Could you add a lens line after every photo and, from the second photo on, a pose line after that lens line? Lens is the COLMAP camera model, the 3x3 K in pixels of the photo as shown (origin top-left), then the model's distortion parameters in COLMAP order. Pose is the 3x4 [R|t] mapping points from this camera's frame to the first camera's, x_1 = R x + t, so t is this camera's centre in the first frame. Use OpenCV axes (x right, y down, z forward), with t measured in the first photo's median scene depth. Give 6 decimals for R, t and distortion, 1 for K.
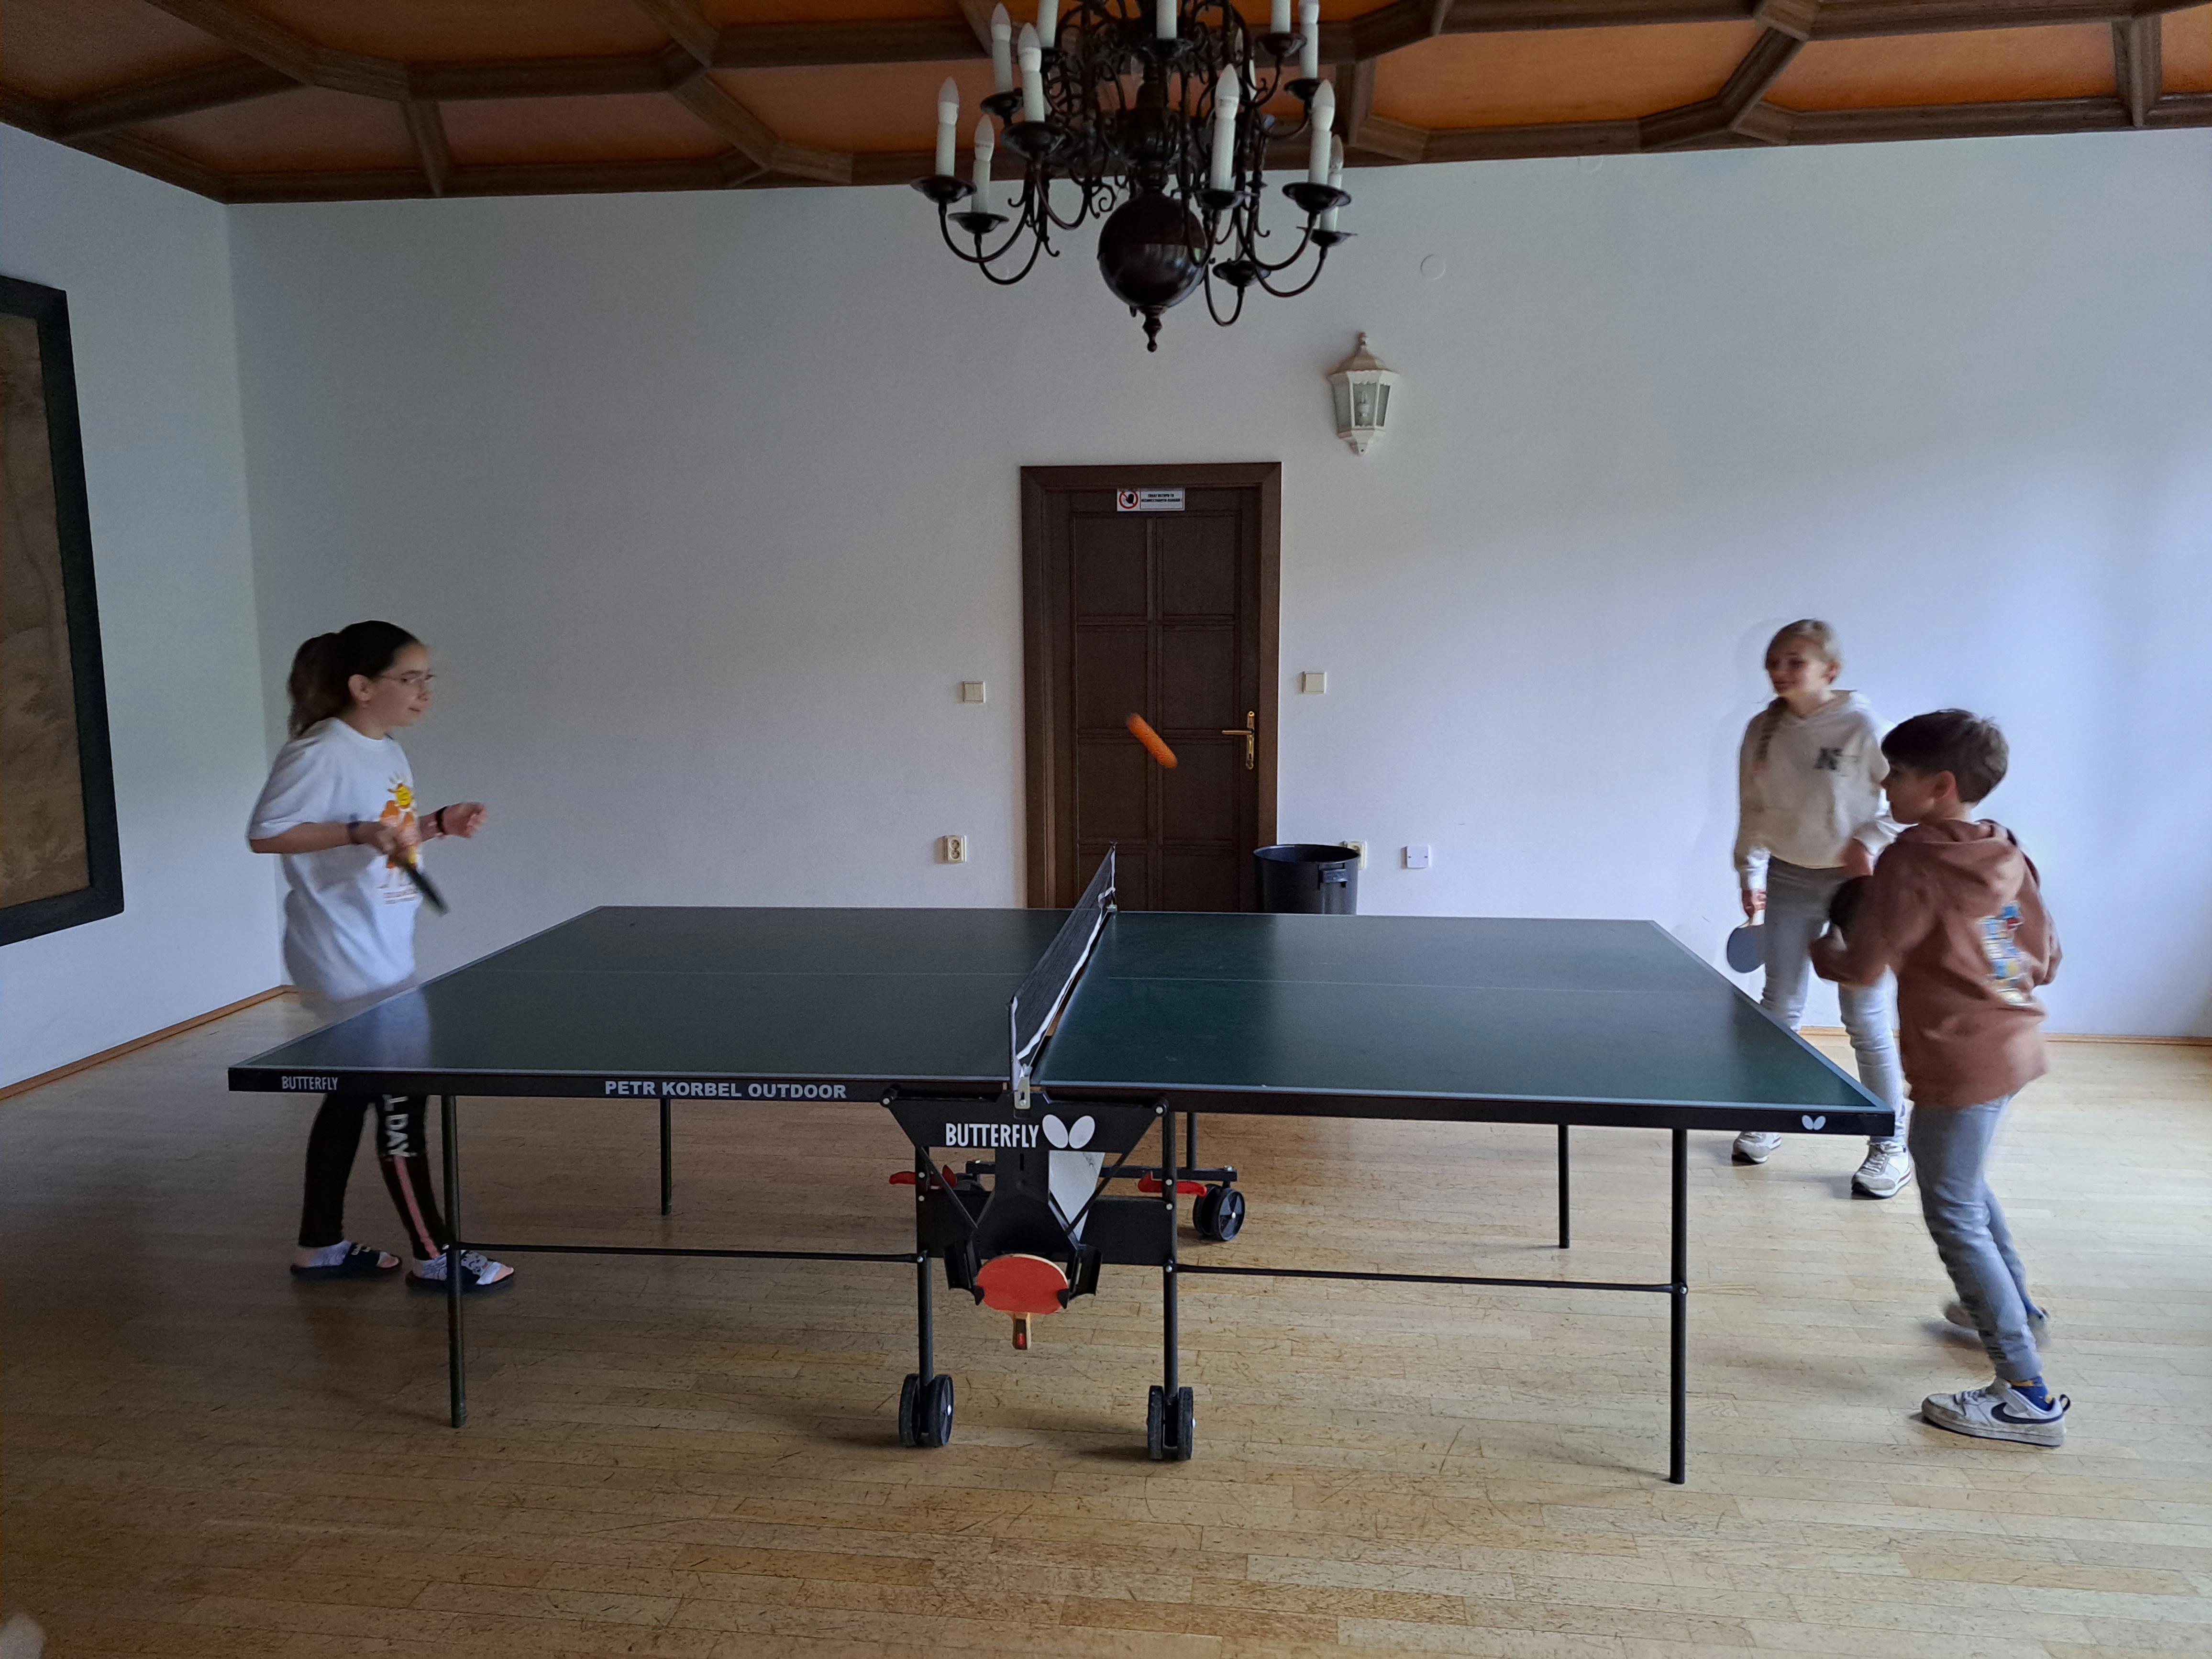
lens RADIAL K [[1563.3, 0, 1106.0], [0, 1563.3, 829.5], [0, 0, 1]] dist [0.019766, -0.000705]
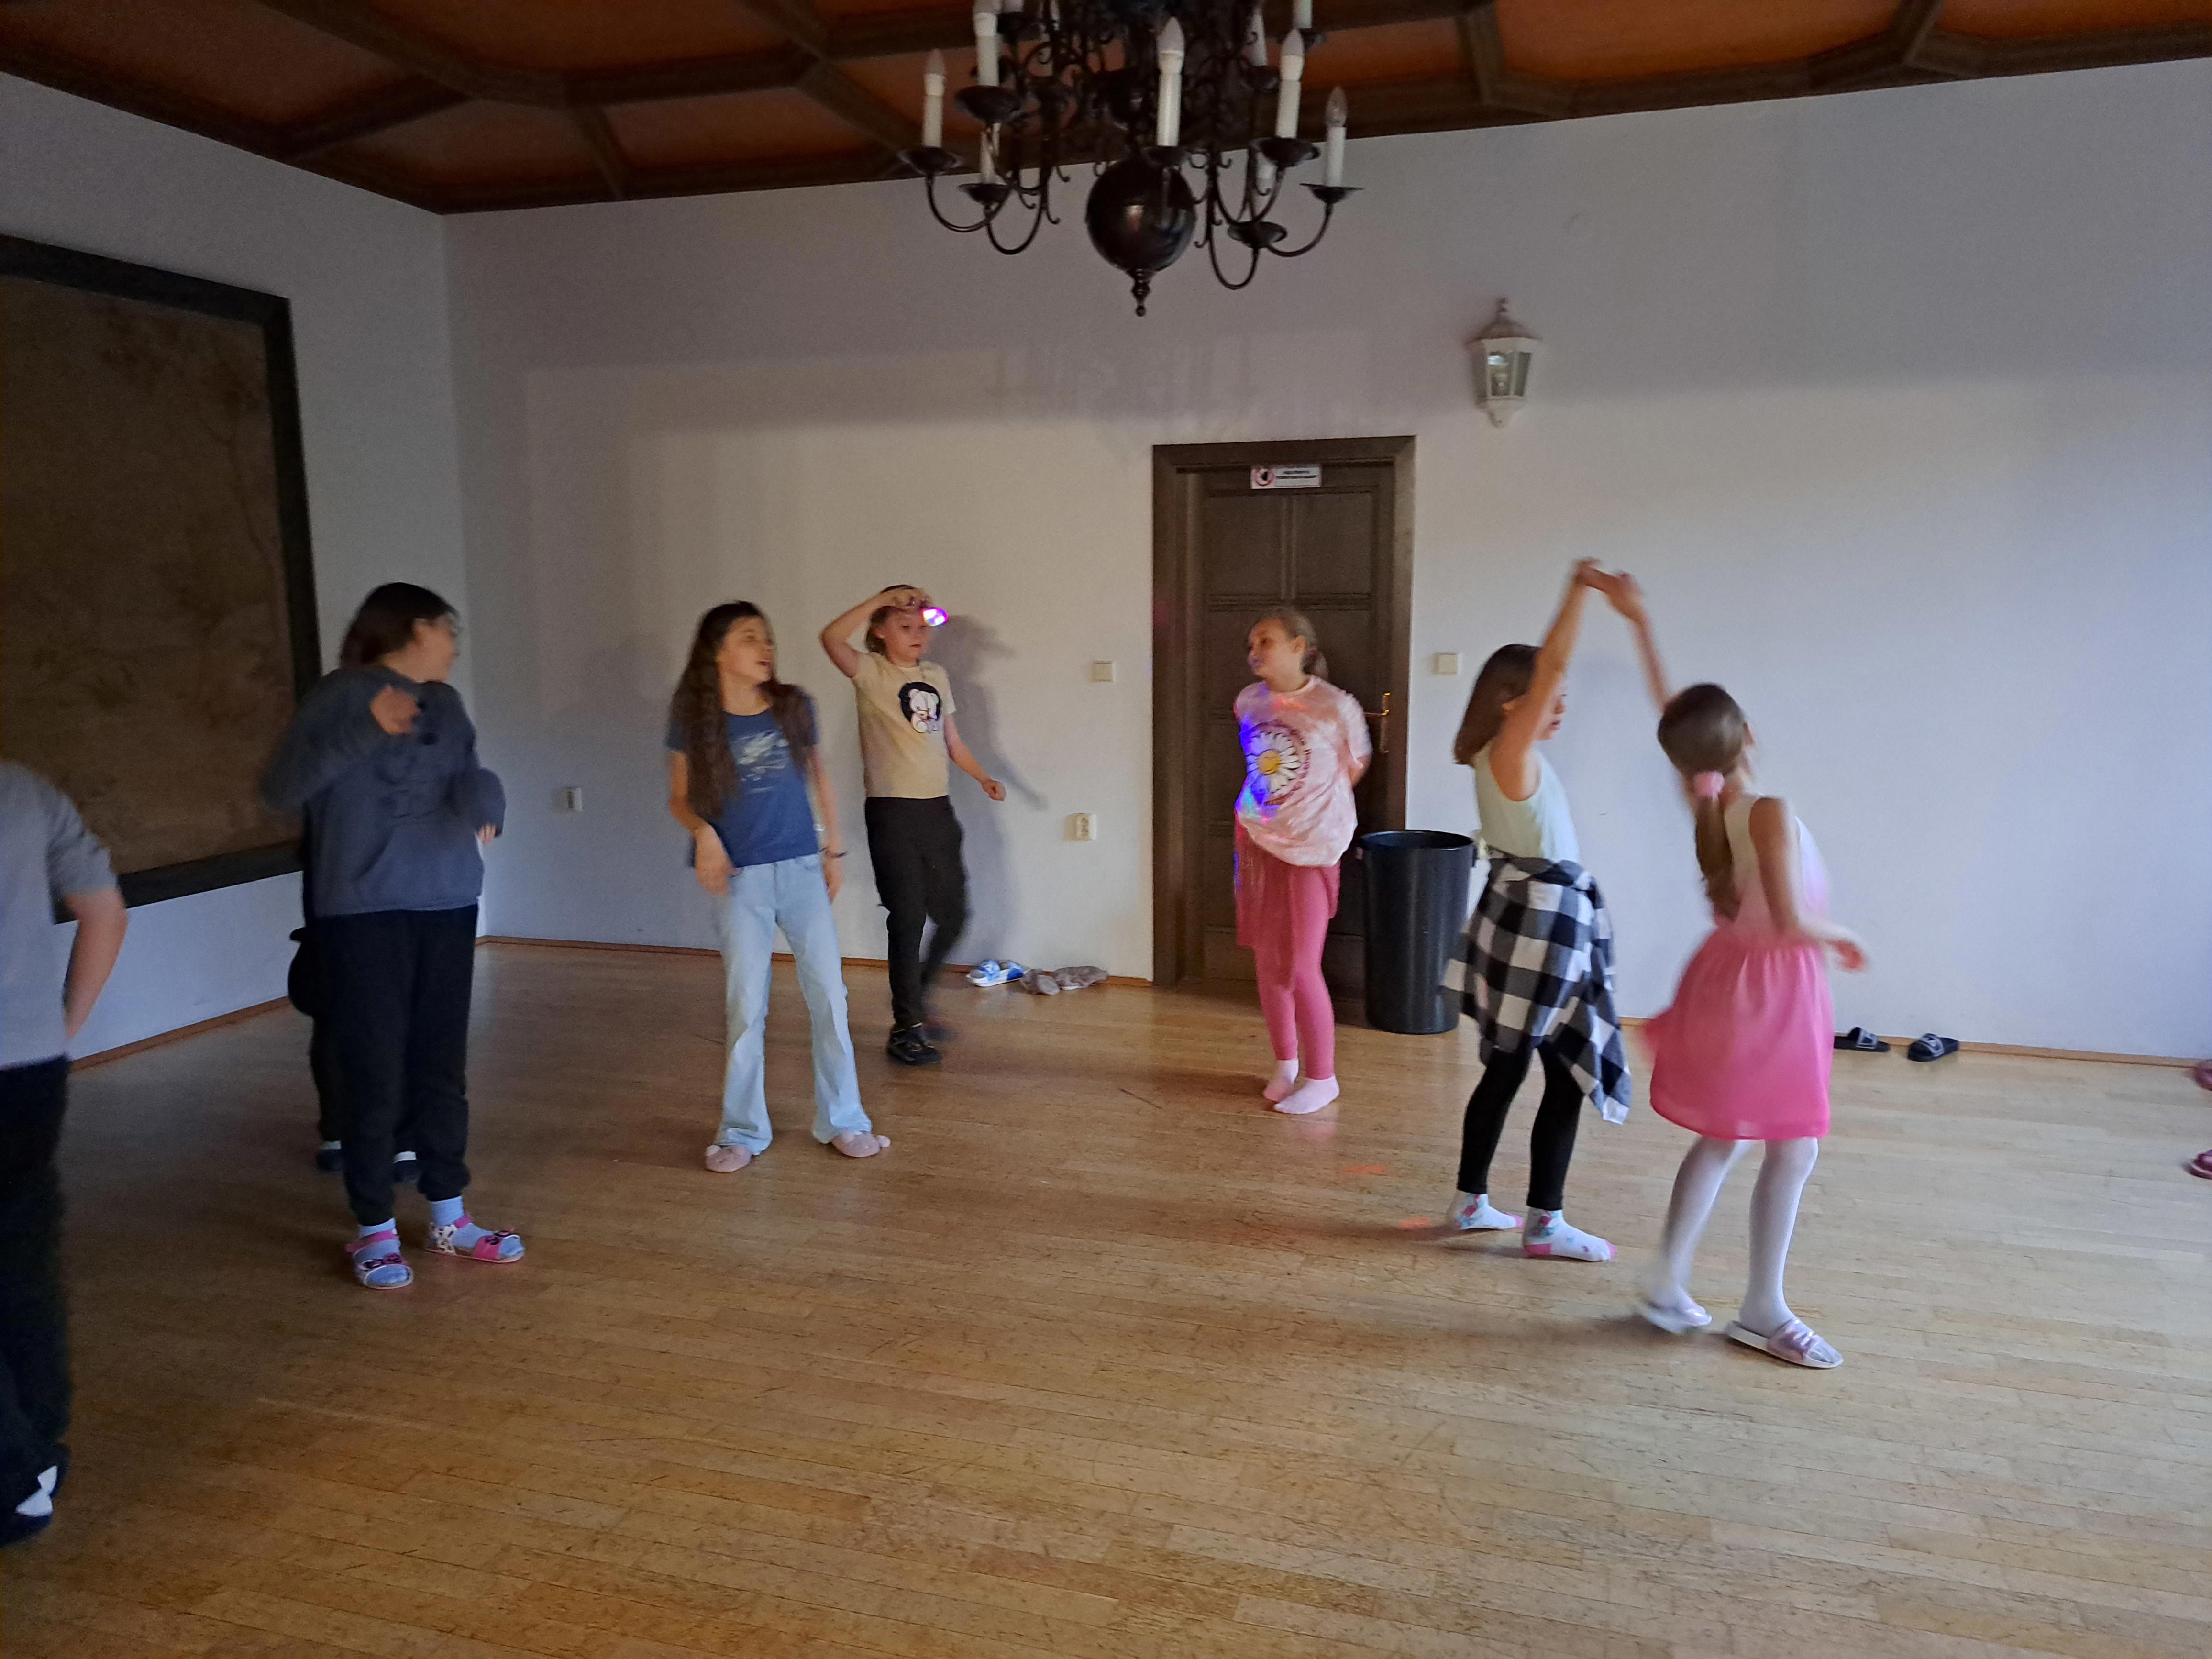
lens RADIAL K [[1562.6, 0, 1106.0], [0, 1562.6, 829.5], [0, 0, 1]] dist [0.027665, -0.009834]
pose [[0.984705, 0.027172, -0.172099, 0.194325], [-0.026236, 0.999626, 0.007711, 0.014737], [0.172244, -0.003078, 0.985050, 0.013945]]
